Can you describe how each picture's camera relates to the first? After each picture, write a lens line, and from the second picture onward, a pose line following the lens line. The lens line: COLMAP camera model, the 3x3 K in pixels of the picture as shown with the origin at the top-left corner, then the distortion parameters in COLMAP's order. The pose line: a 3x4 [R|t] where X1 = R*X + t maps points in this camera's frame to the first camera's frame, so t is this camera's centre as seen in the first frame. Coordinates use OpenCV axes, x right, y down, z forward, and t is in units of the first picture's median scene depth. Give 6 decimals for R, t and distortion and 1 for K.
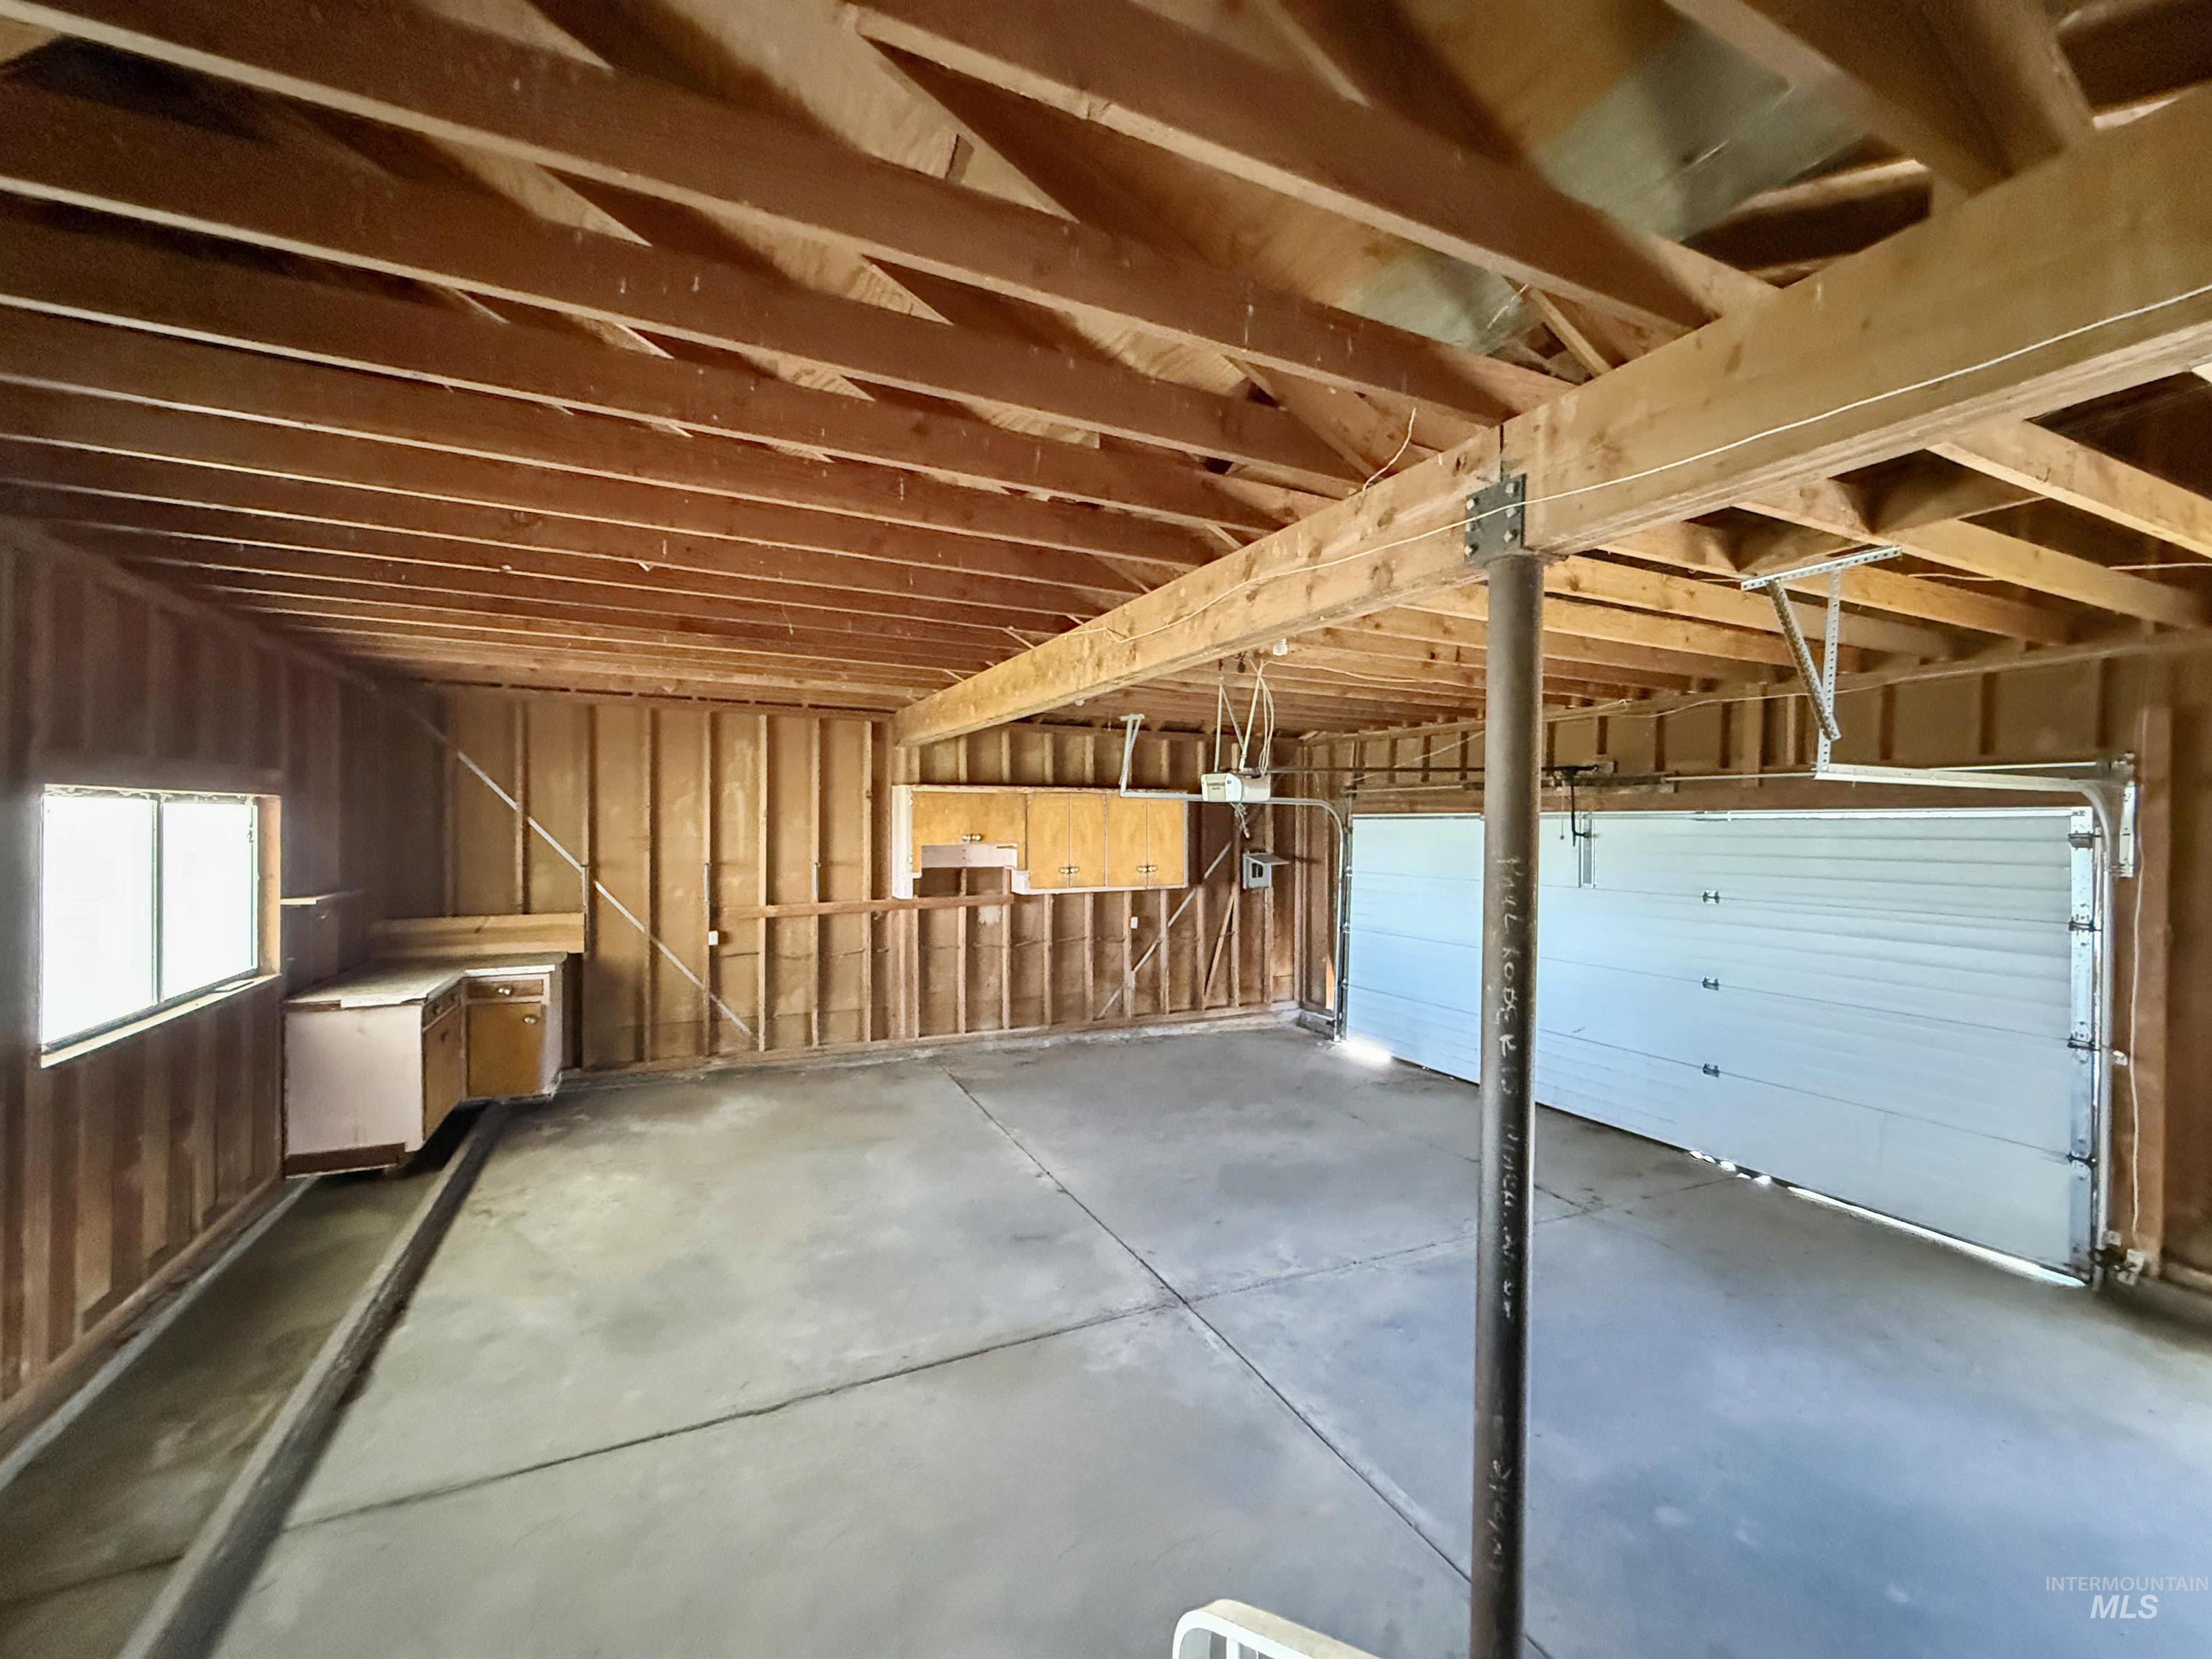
lens RADIAL K [[879.7, 0, 1098.4], [0, 879.7, 827.6], [0, 0, 1]] dist [0.000031, -0.000271]
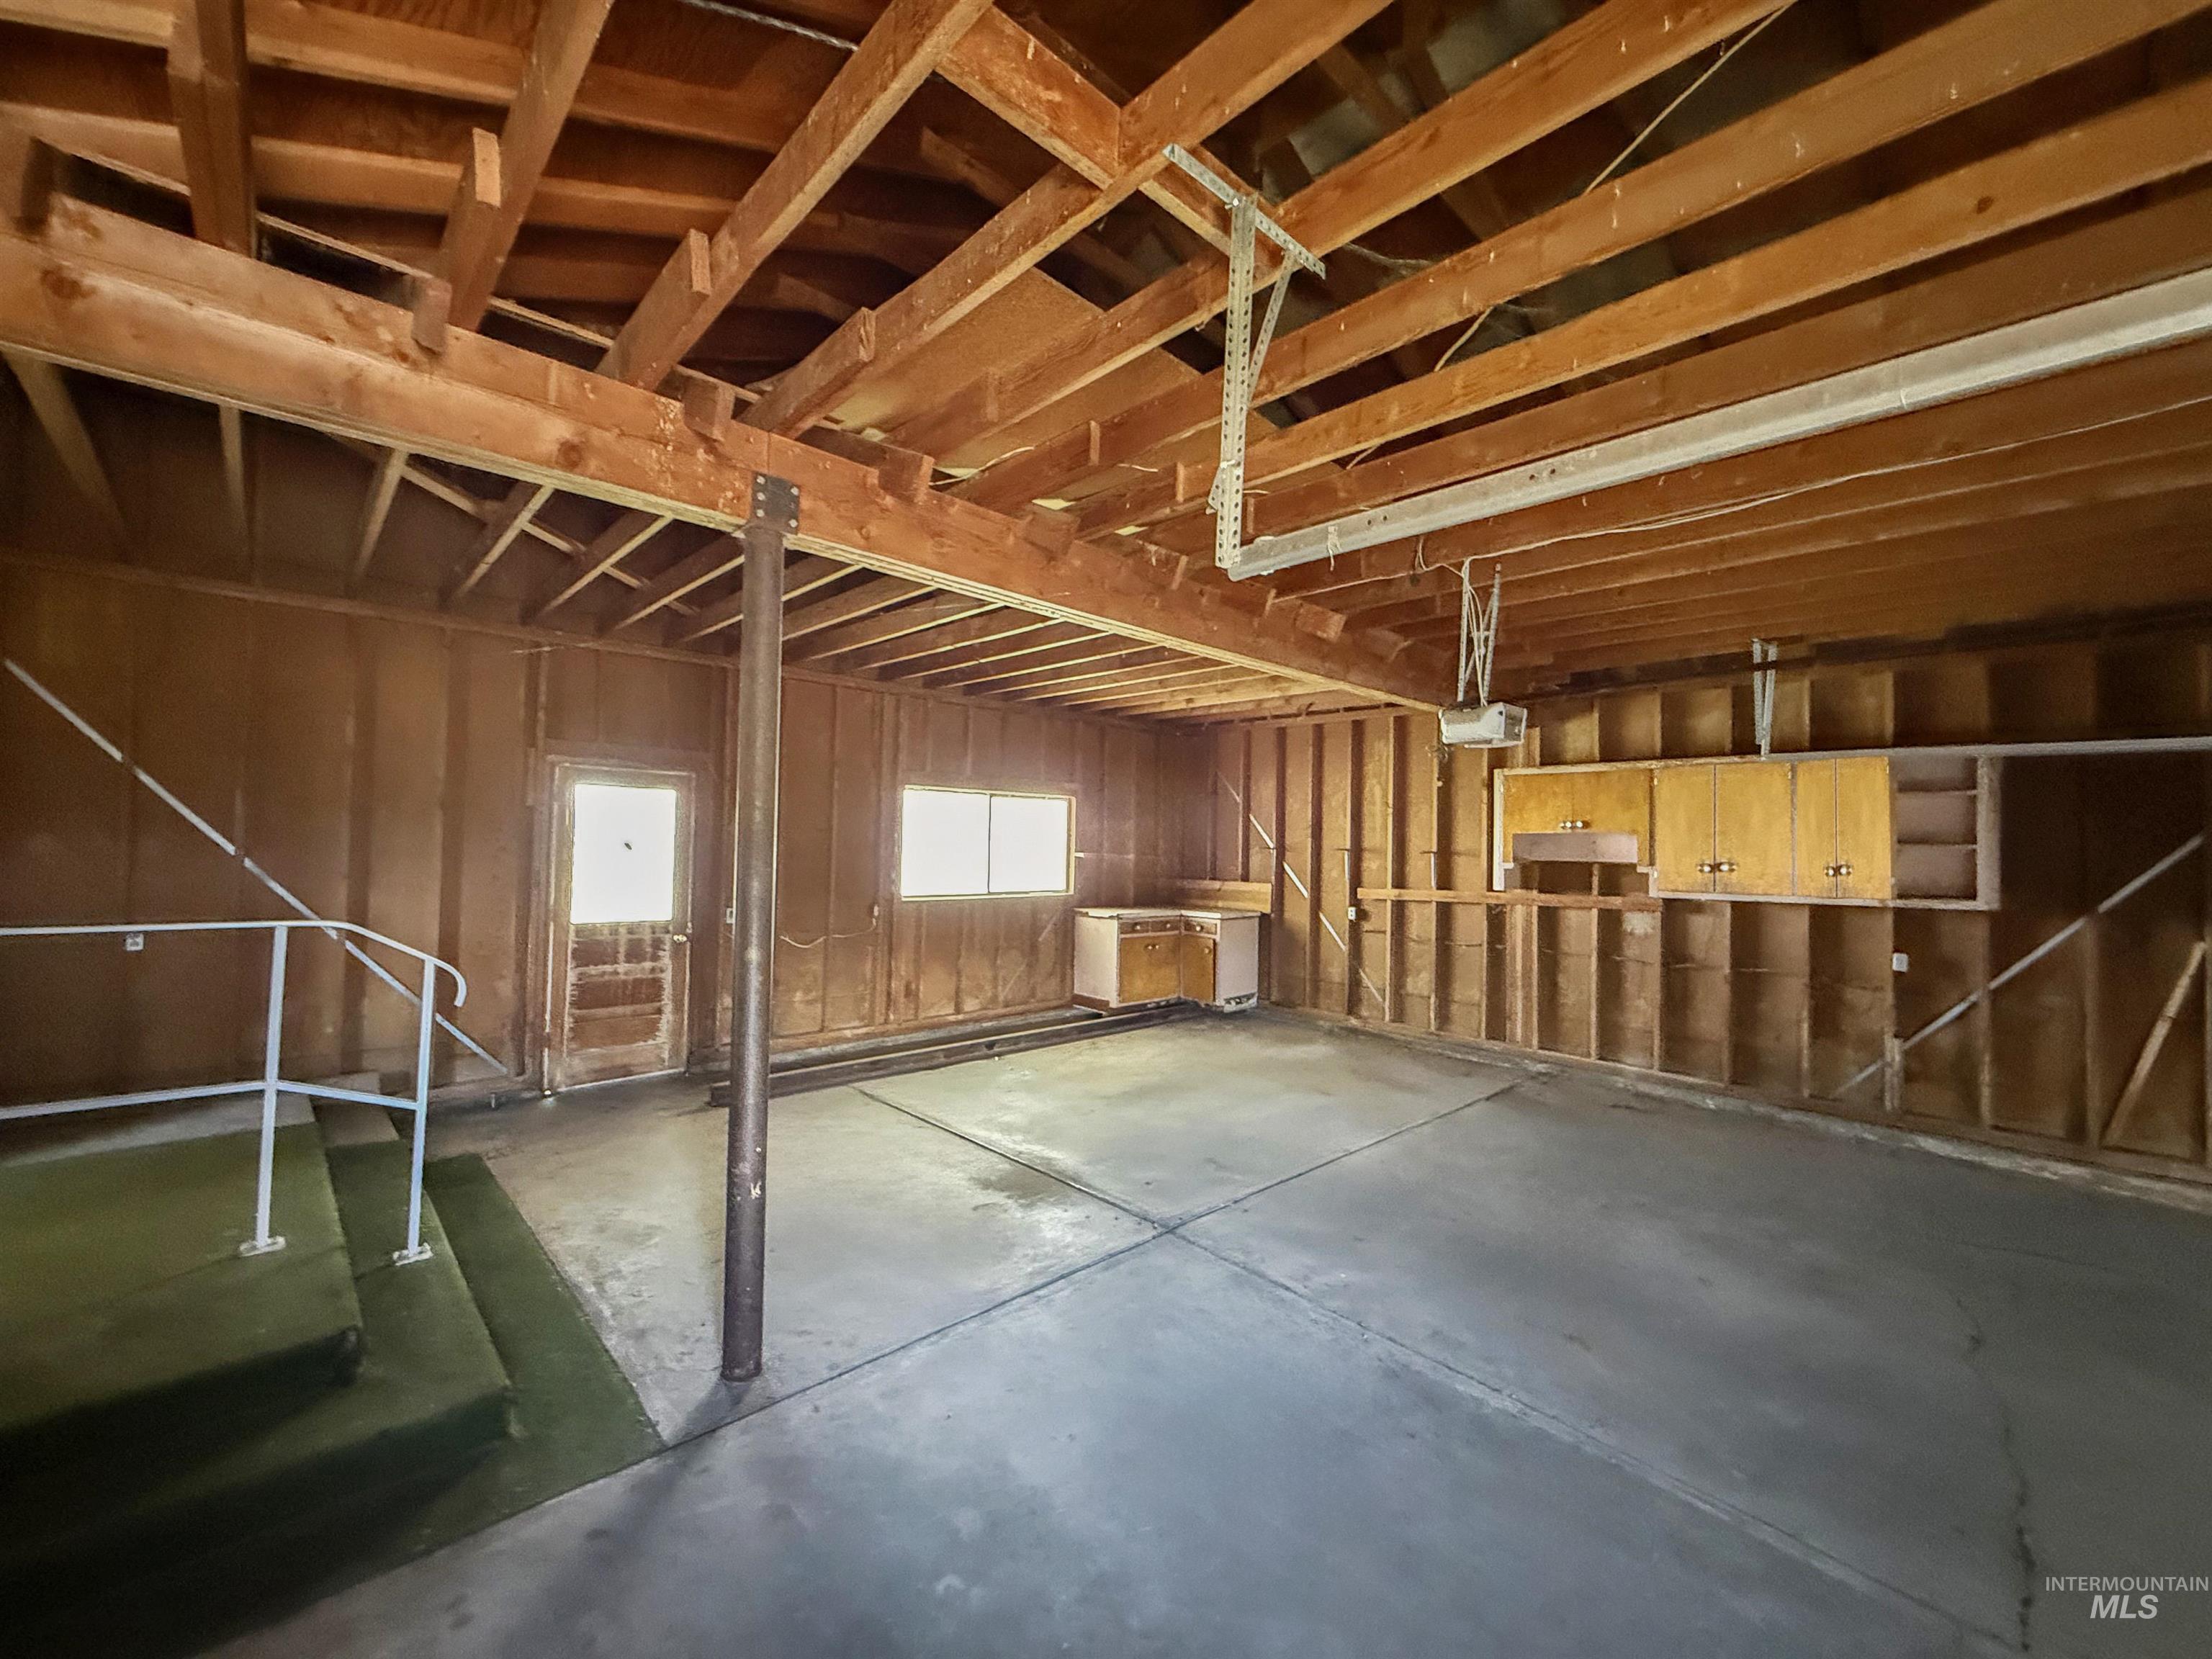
lens RADIAL K [[879.7, 0, 1098.4], [0, 879.7, 827.6], [0, 0, 1]] dist [0.000031, -0.000271]
pose [[0.309845, -0.019991, -0.950577, 0.532672], [-0.023563, 0.999310, -0.028696, 0.050401], [0.950495, 0.031289, 0.309160, 0.297785]]
